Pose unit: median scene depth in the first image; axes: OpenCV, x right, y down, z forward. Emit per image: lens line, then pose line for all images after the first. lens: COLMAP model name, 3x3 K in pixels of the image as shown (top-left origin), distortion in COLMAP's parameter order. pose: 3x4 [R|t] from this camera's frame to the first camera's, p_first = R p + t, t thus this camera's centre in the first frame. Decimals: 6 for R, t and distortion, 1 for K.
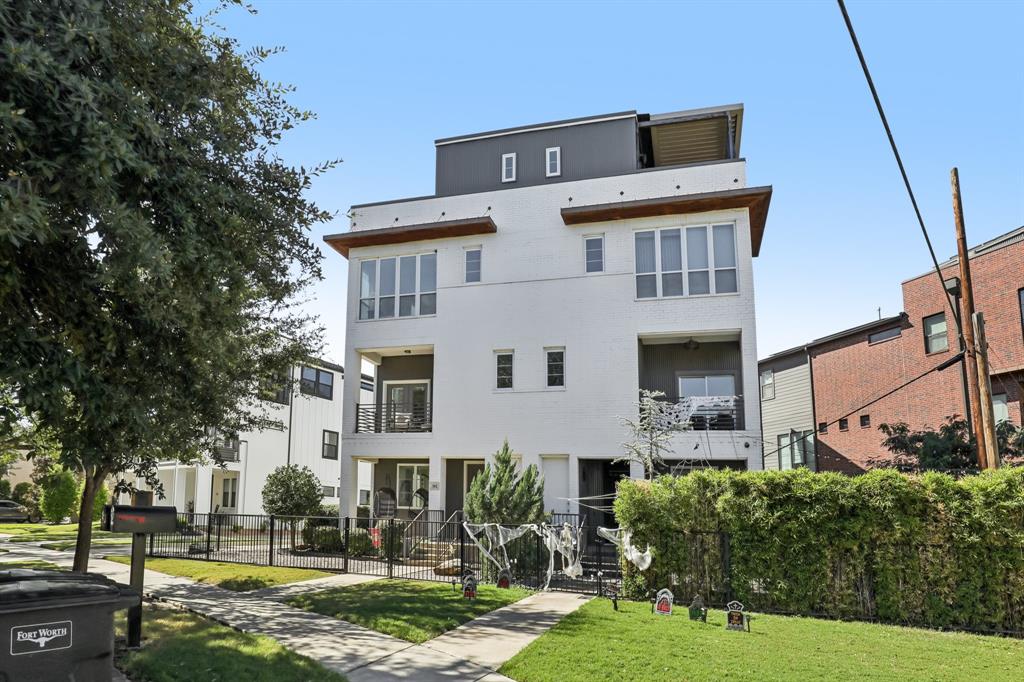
lens RADIAL K [[467.7, 0, 519.6], [0, 467.7, 345.4], [0, 0, 1]] dist [0.002855, -0.000312]
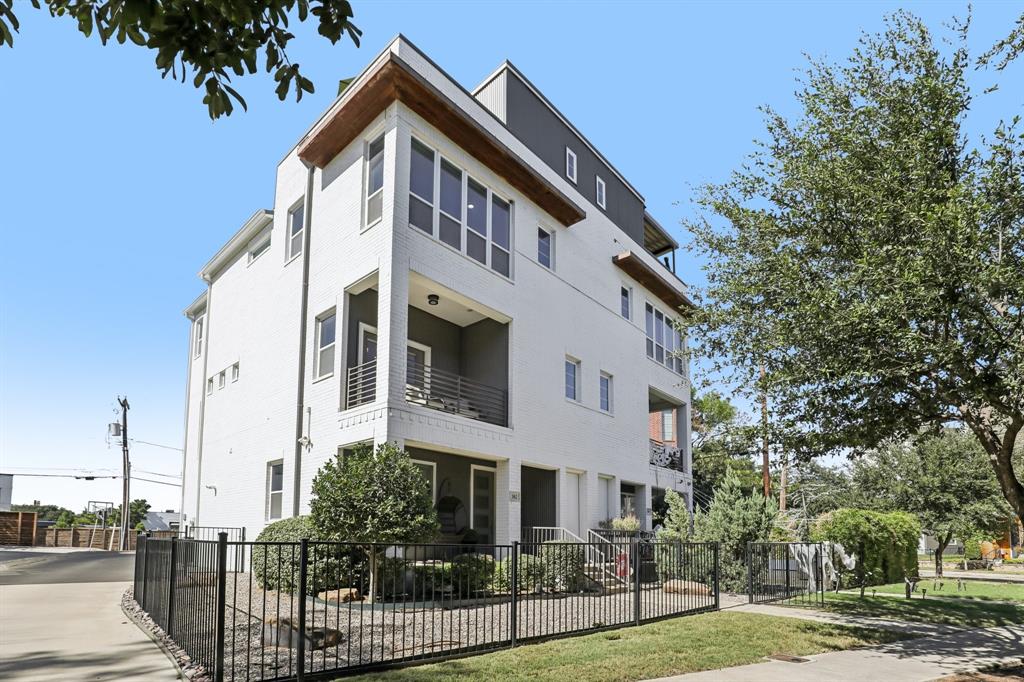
lens RADIAL K [[467.7, 0, 519.6], [0, 467.7, 345.4], [0, 0, 1]] dist [0.002855, -0.000312]
pose [[0.466142, 0.319912, 0.824844, -0.819900], [-0.337814, 0.926051, -0.168257, 0.171282], [-0.817676, -0.200212, 0.539742, 0.552936]]
